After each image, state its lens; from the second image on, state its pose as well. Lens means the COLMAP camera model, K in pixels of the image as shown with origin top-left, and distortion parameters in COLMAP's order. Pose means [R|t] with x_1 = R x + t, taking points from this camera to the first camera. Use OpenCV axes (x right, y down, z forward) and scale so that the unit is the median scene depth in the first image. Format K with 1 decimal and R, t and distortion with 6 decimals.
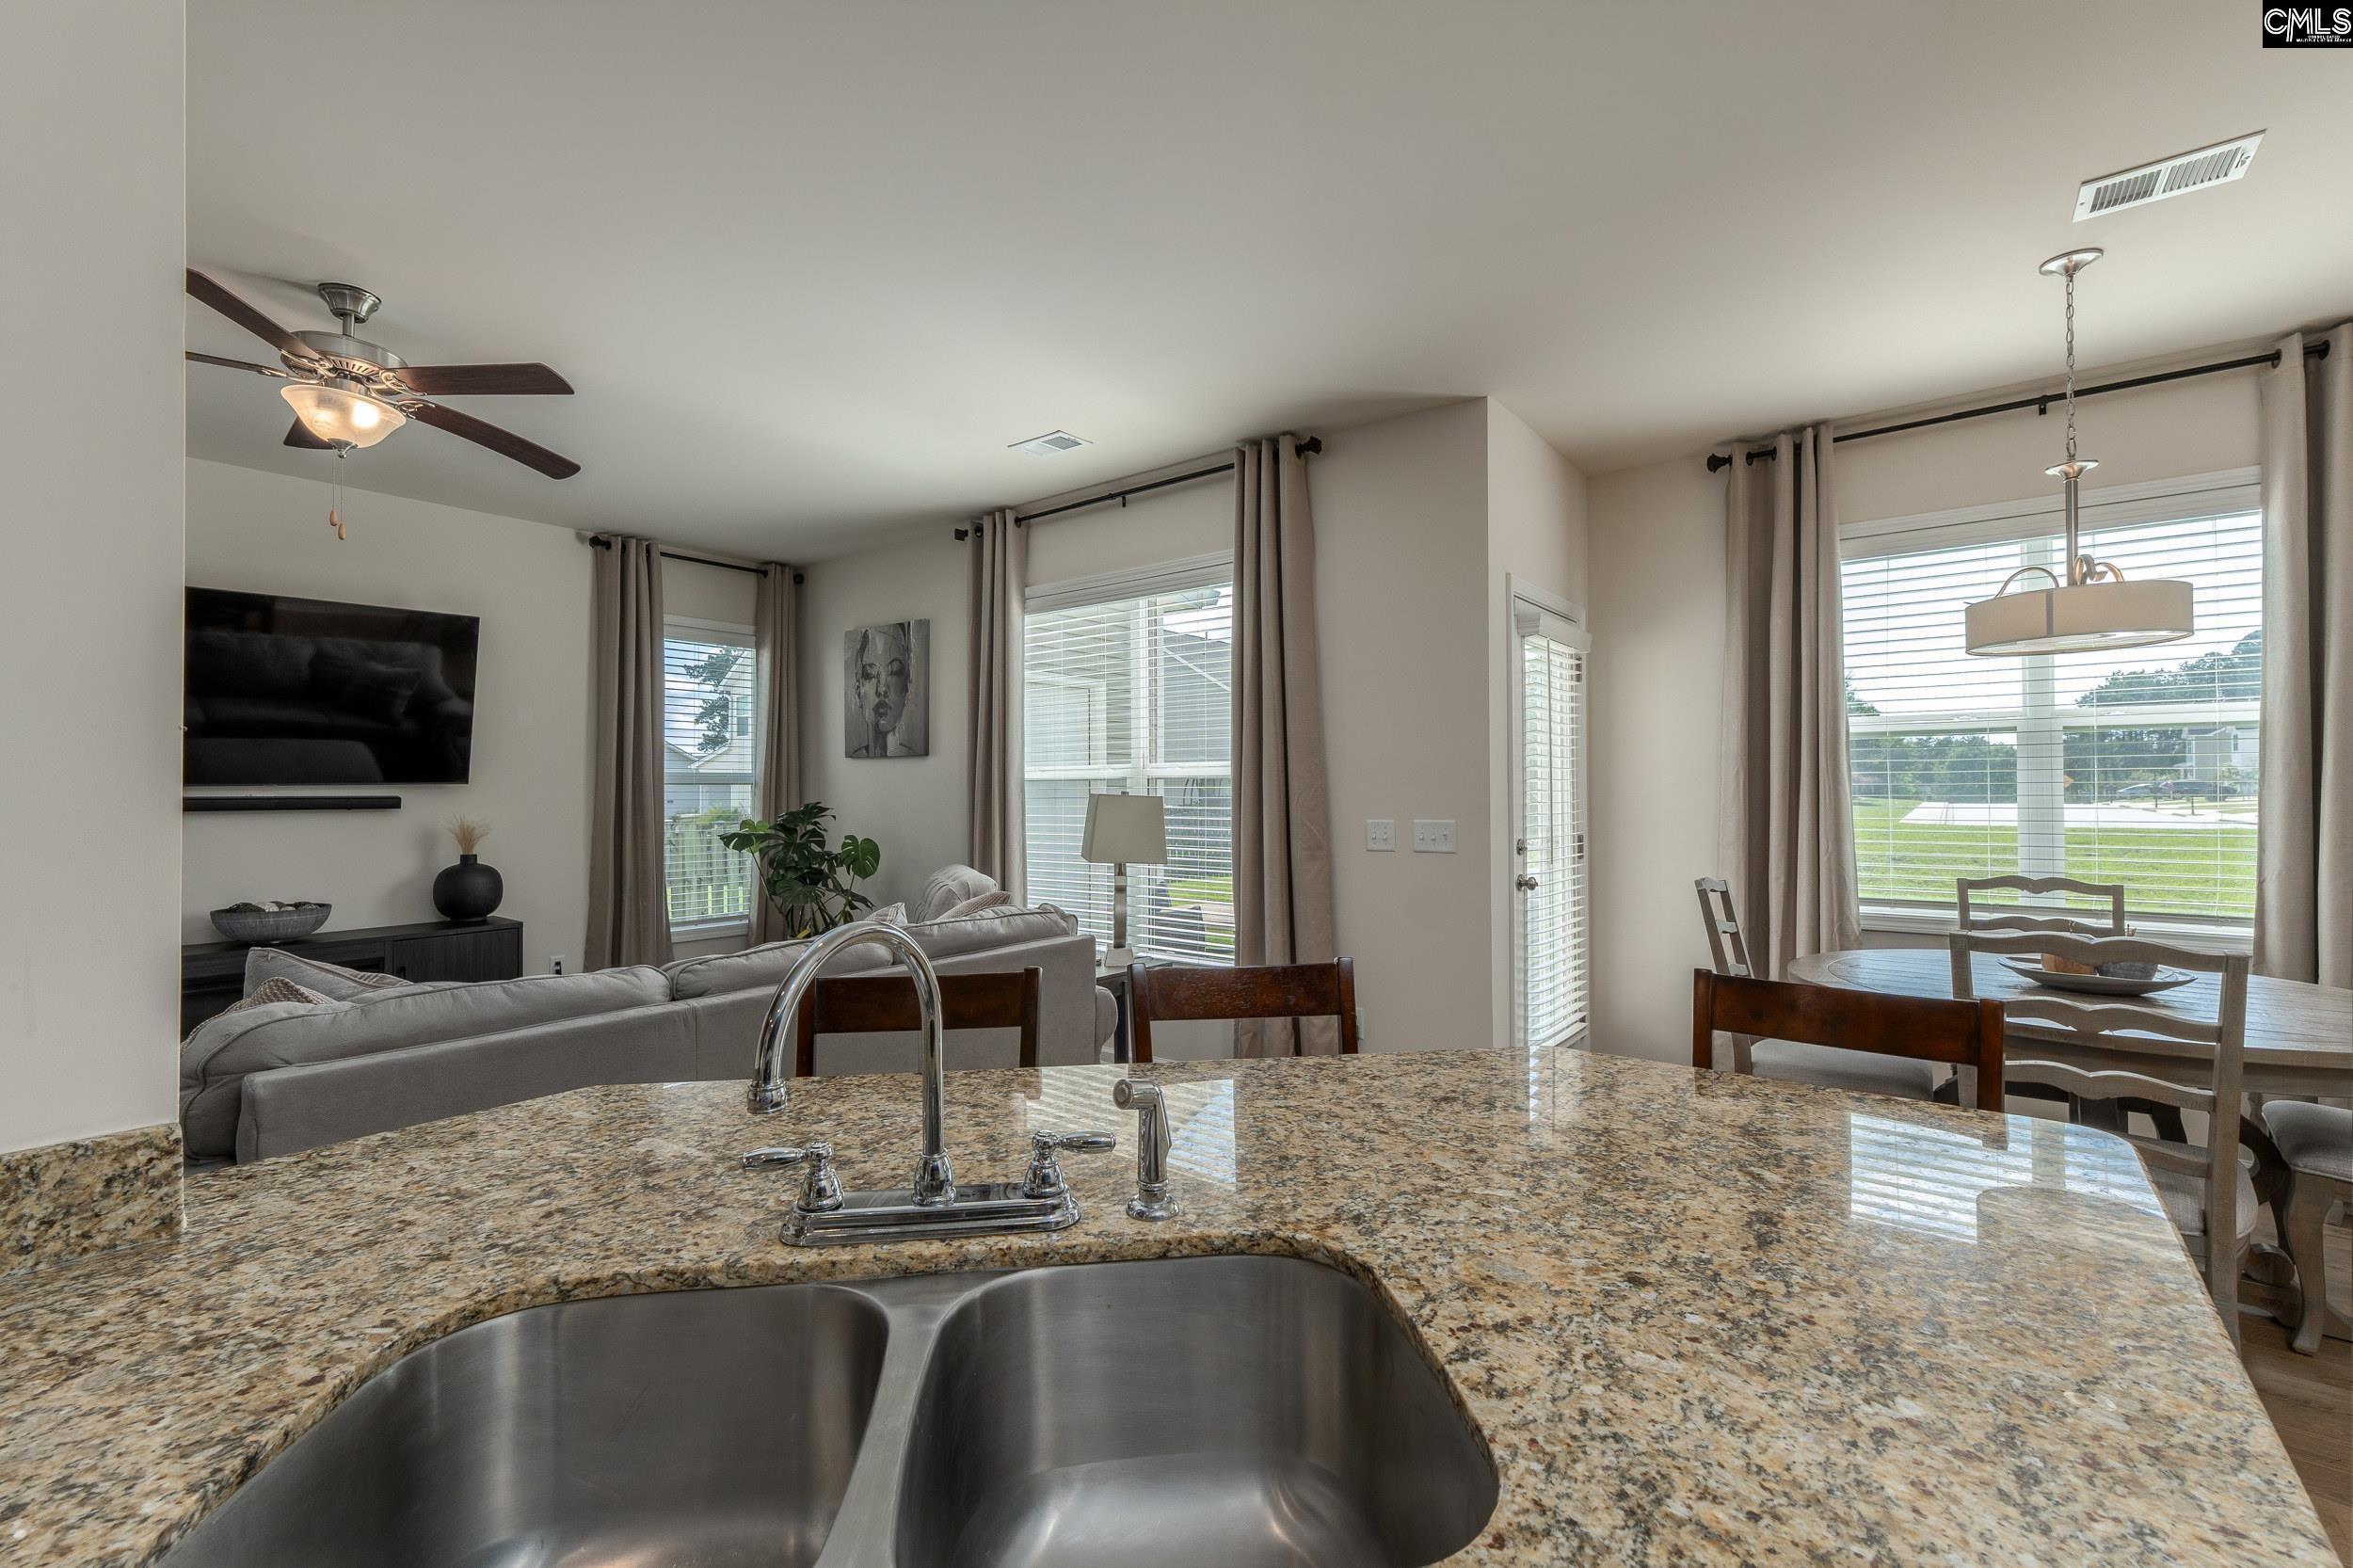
lens RADIAL K [[987.9, 0, 1182.0], [0, 987.9, 791.6], [0, 0, 1]] dist [0.008707, 0.000103]
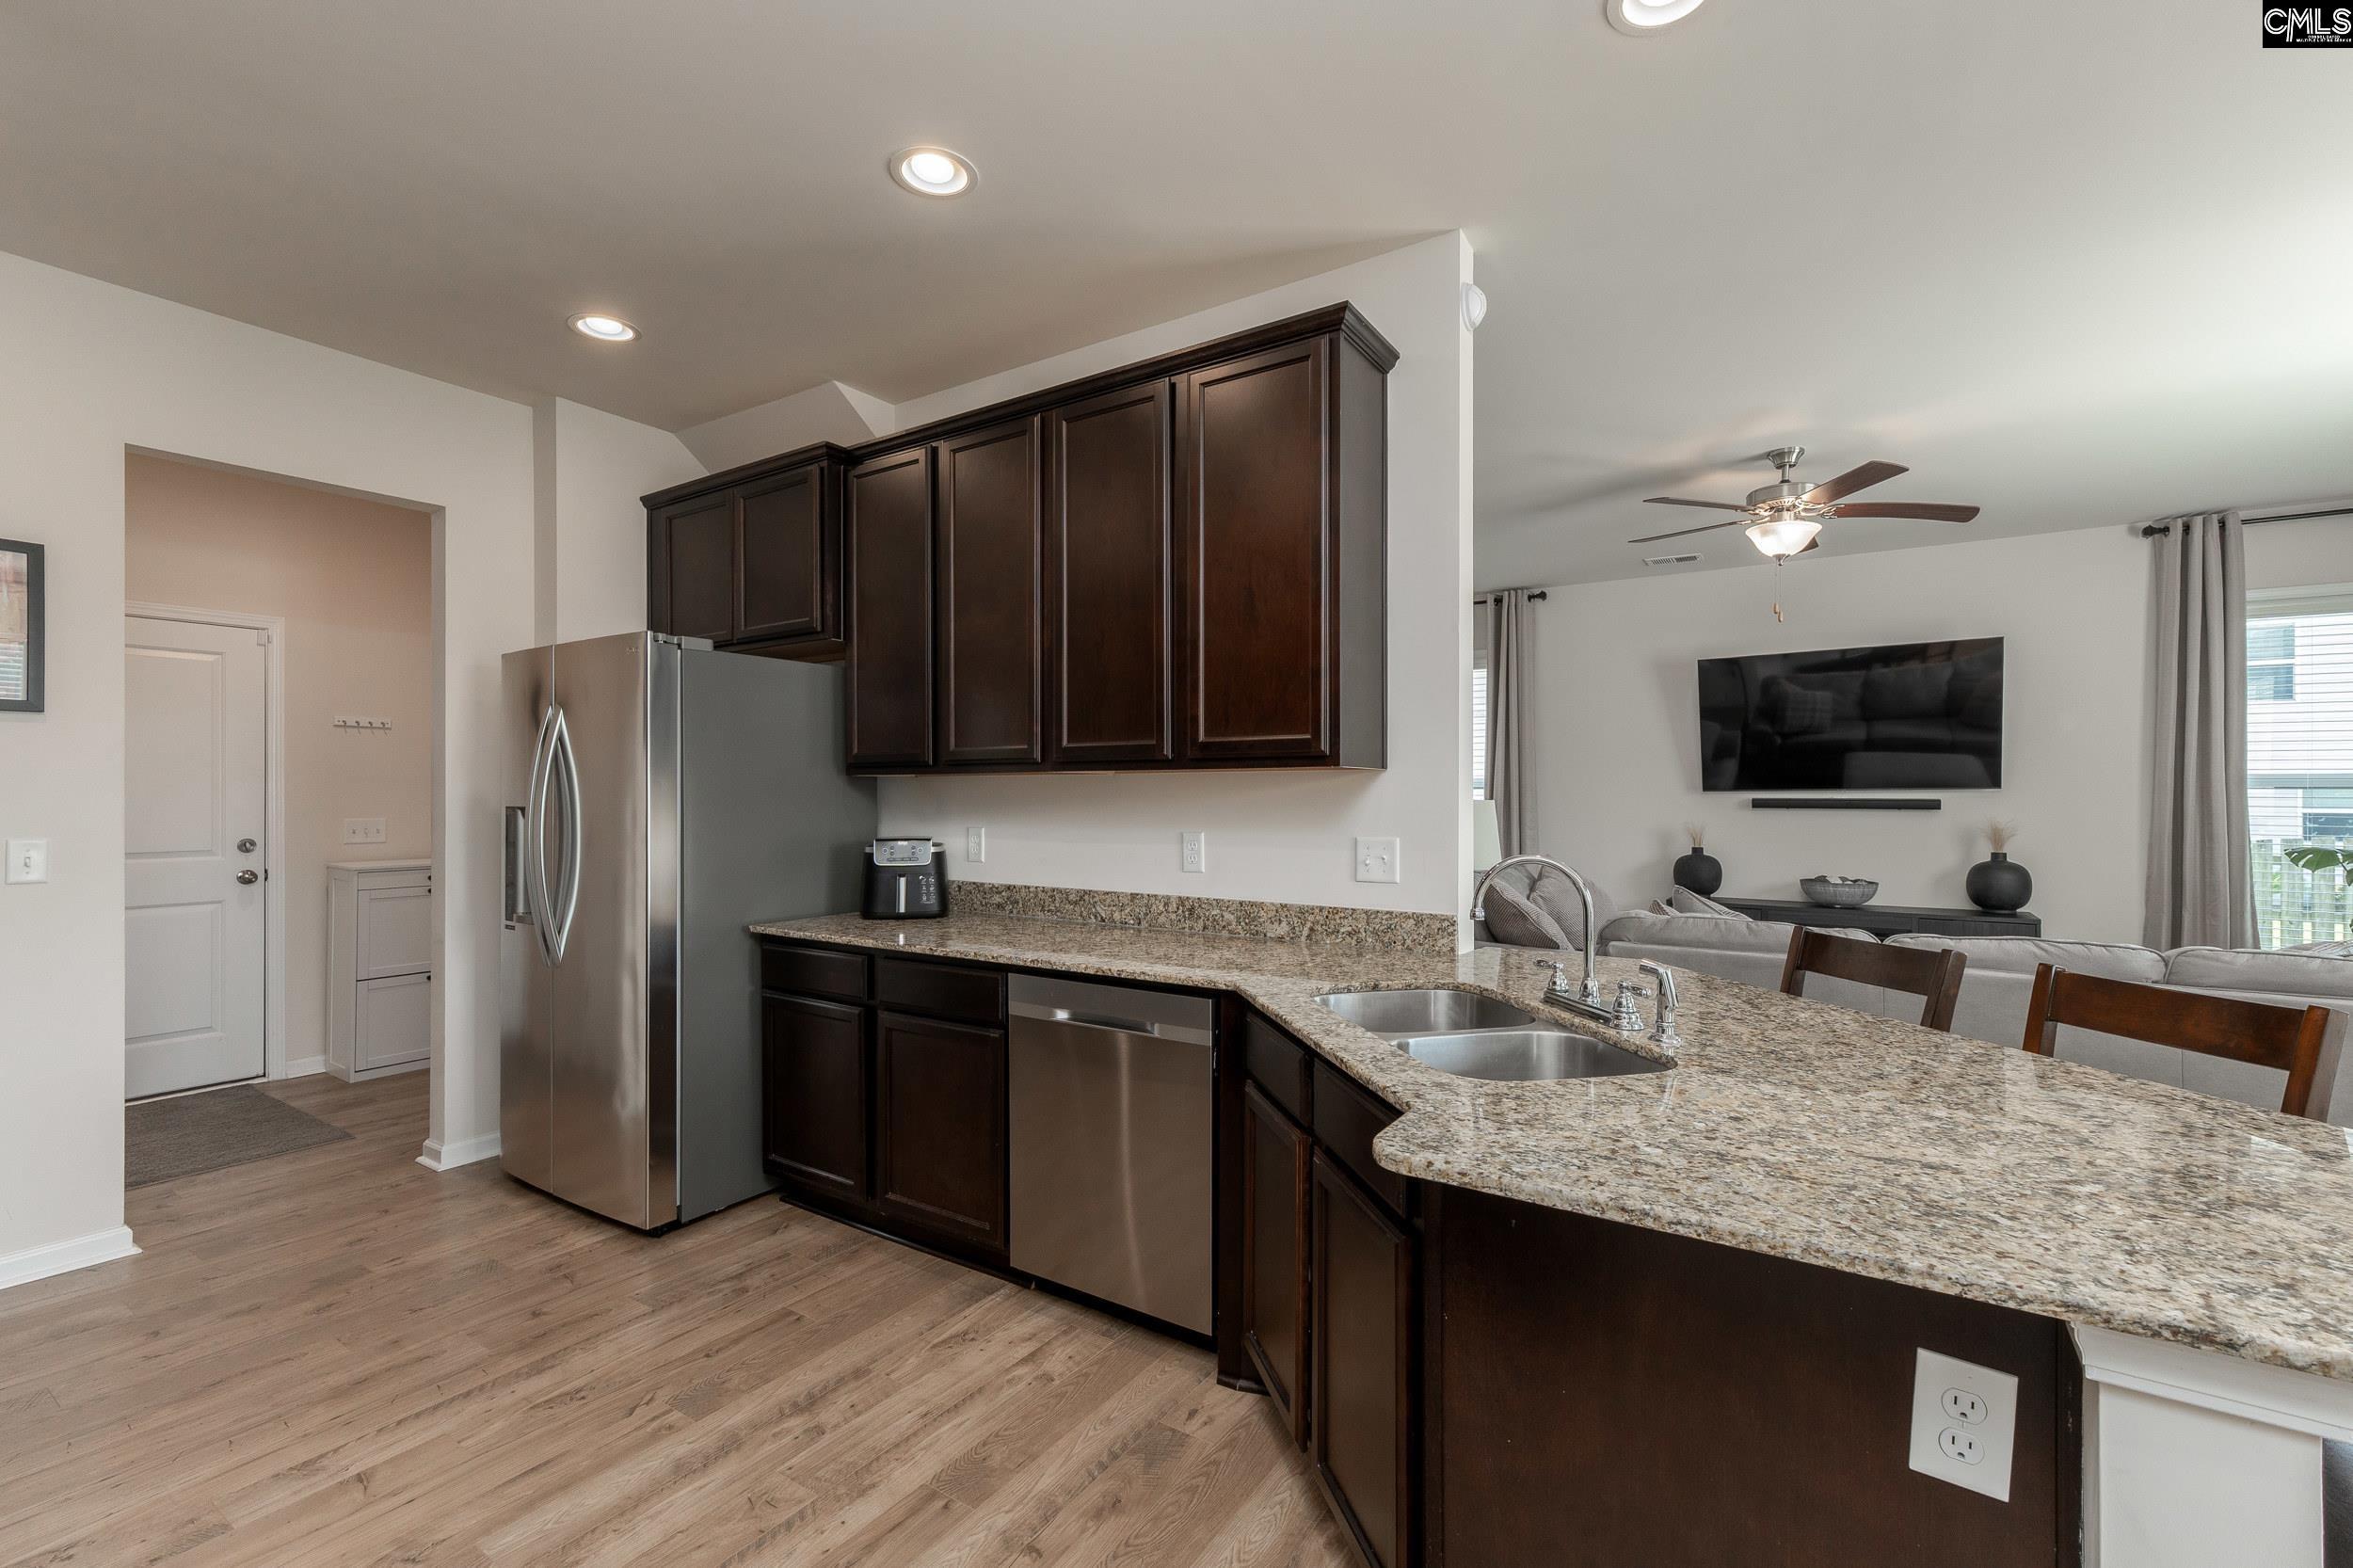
lens RADIAL K [[987.9, 0, 1171.7], [0, 987.9, 789.0], [0, 0, 1]] dist [0.008707, 0.000103]
pose [[0.073901, -0.002064, -0.997263, 0.938811], [-0.004240, 0.999988, -0.002384, -0.002705], [0.997257, 0.004404, 0.073891, 0.010733]]
